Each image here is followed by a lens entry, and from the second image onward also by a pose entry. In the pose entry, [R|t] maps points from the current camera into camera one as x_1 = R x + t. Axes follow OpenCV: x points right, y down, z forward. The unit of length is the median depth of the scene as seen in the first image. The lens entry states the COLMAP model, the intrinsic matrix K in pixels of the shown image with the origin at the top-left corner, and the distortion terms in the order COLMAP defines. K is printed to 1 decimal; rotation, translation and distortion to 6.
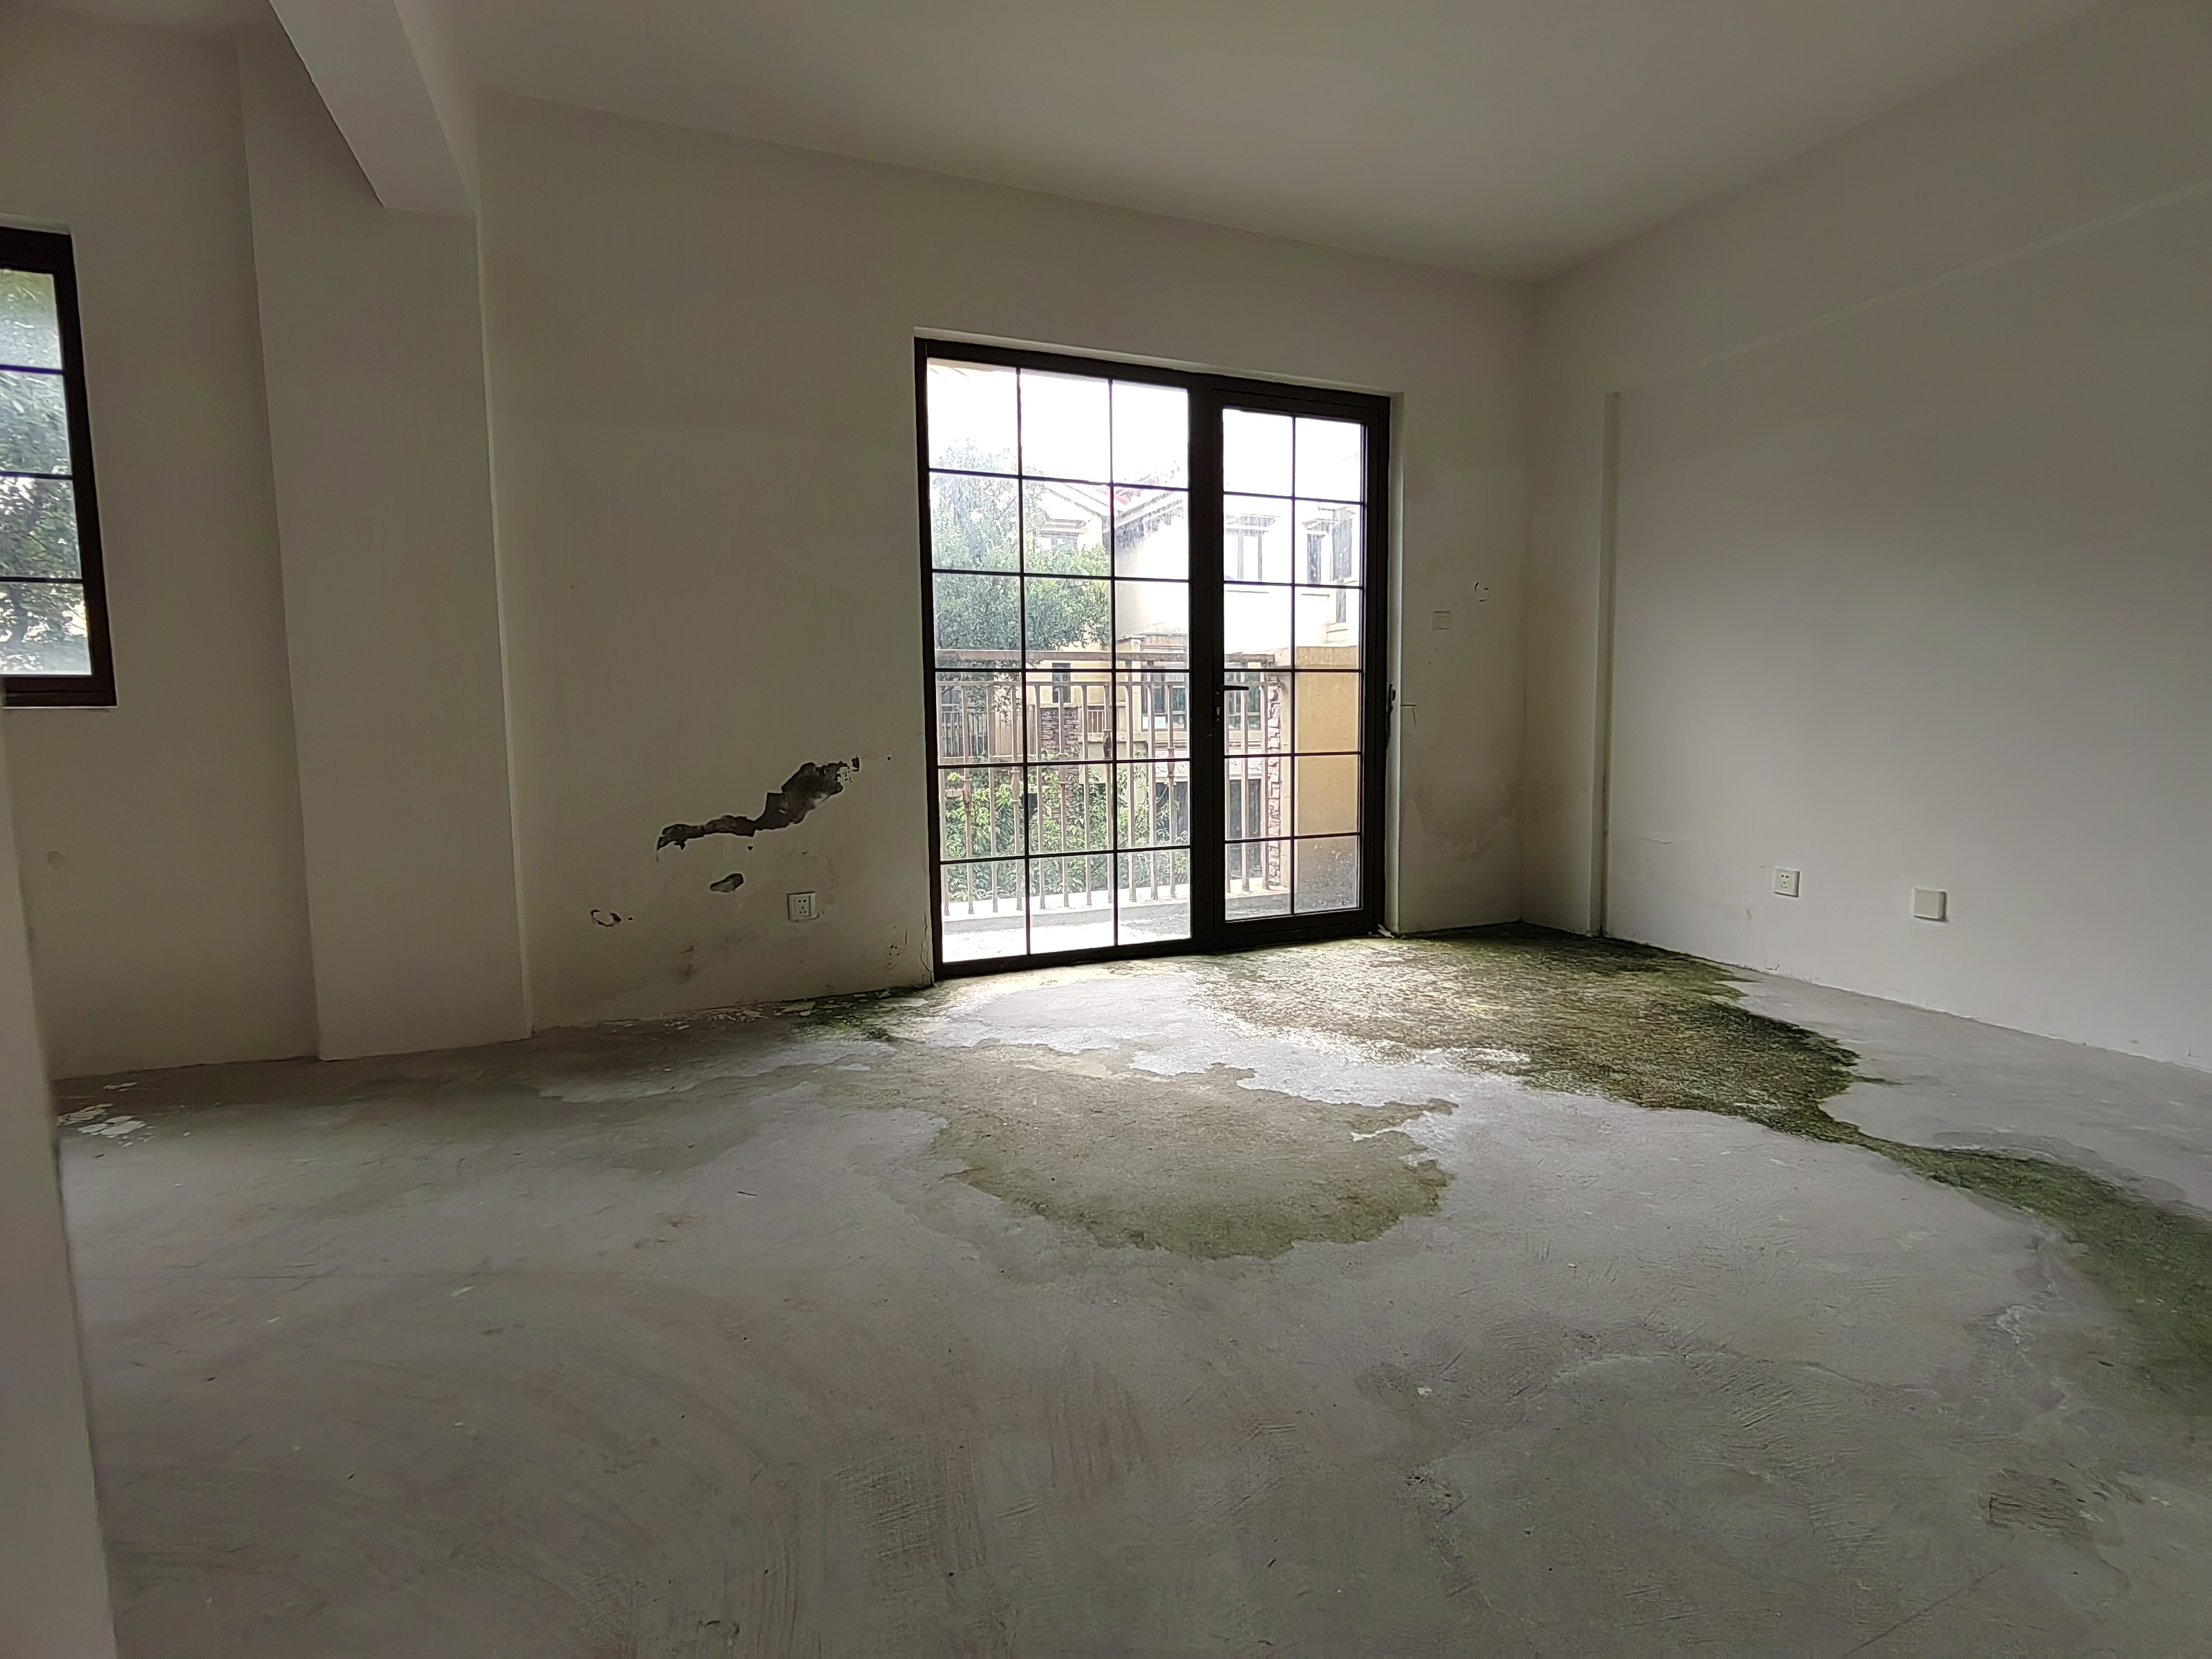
lens RADIAL K [[1053.7, 0, 1103.0], [0, 1053.7, 827.0], [0, 0, 1]] dist [-0.009981, -0.002930]
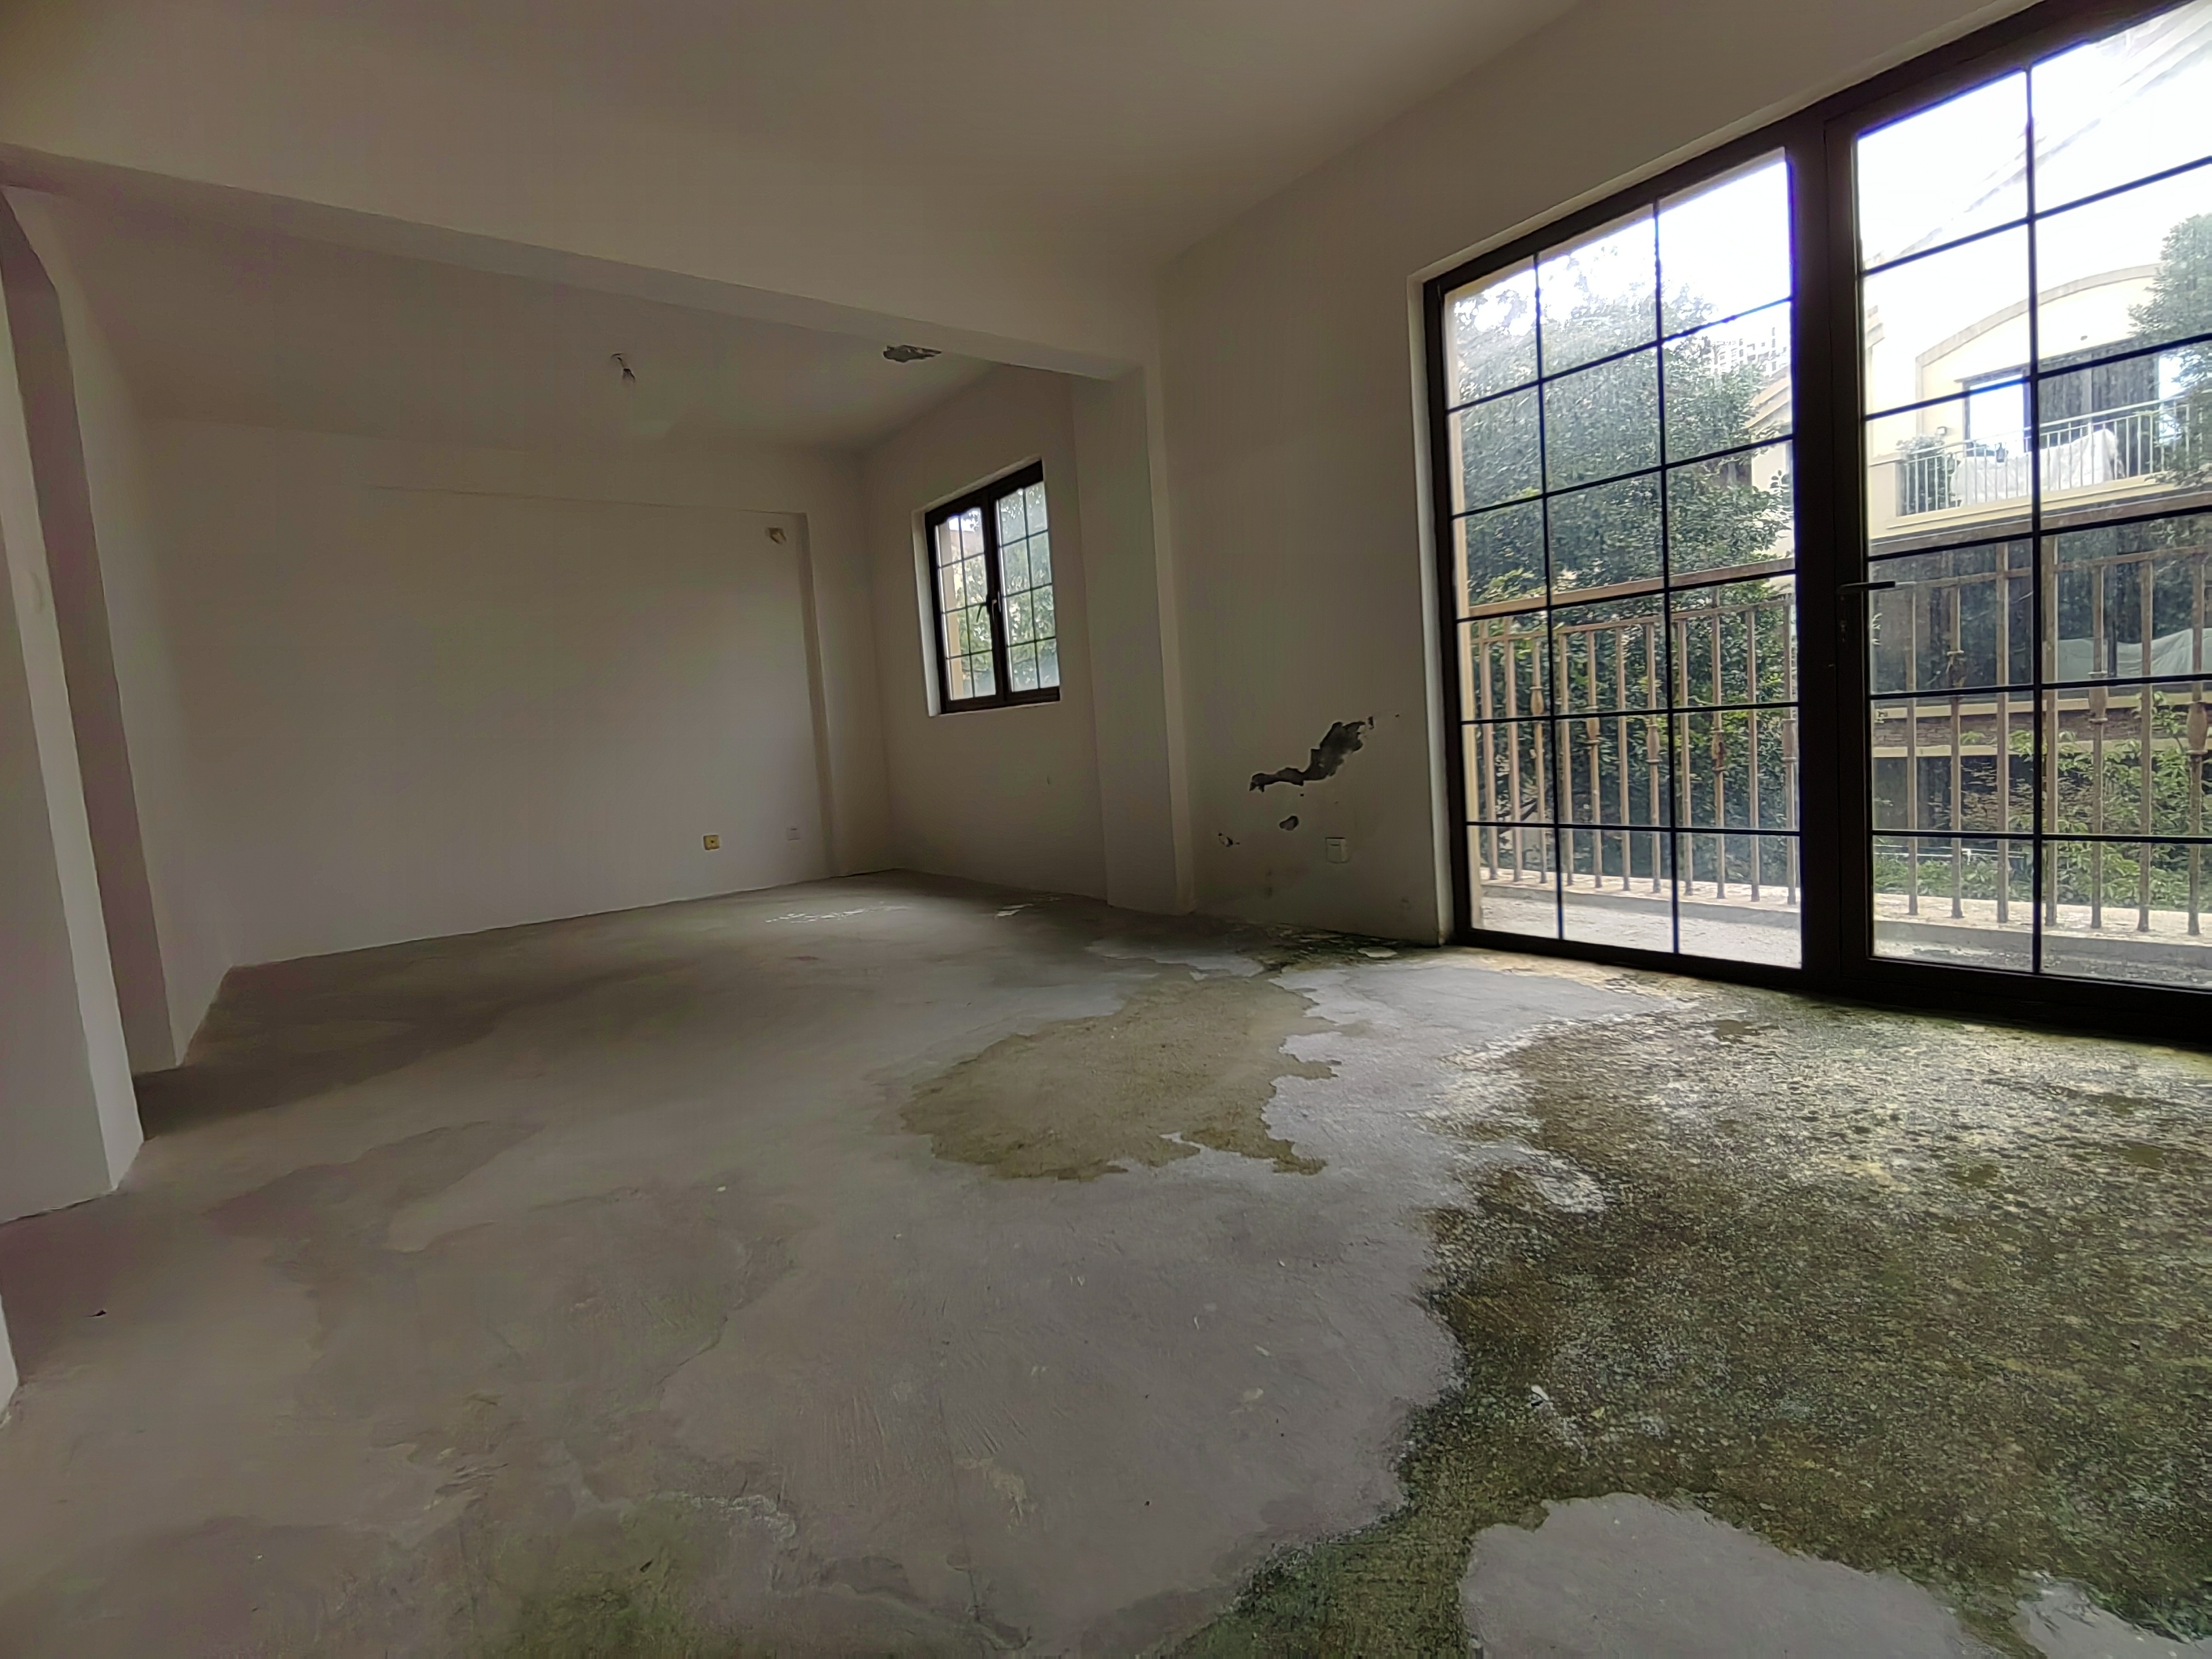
lens RADIAL K [[1053.7, 0, 1100.8], [0, 1053.7, 820.6], [0, 0, 1]] dist [-0.009981, -0.002930]
pose [[0.240409, 0.077804, -0.967548, 0.822373], [-0.025519, 0.996945, 0.073827, -0.036004], [0.970336, 0.006942, 0.241660, 0.534652]]
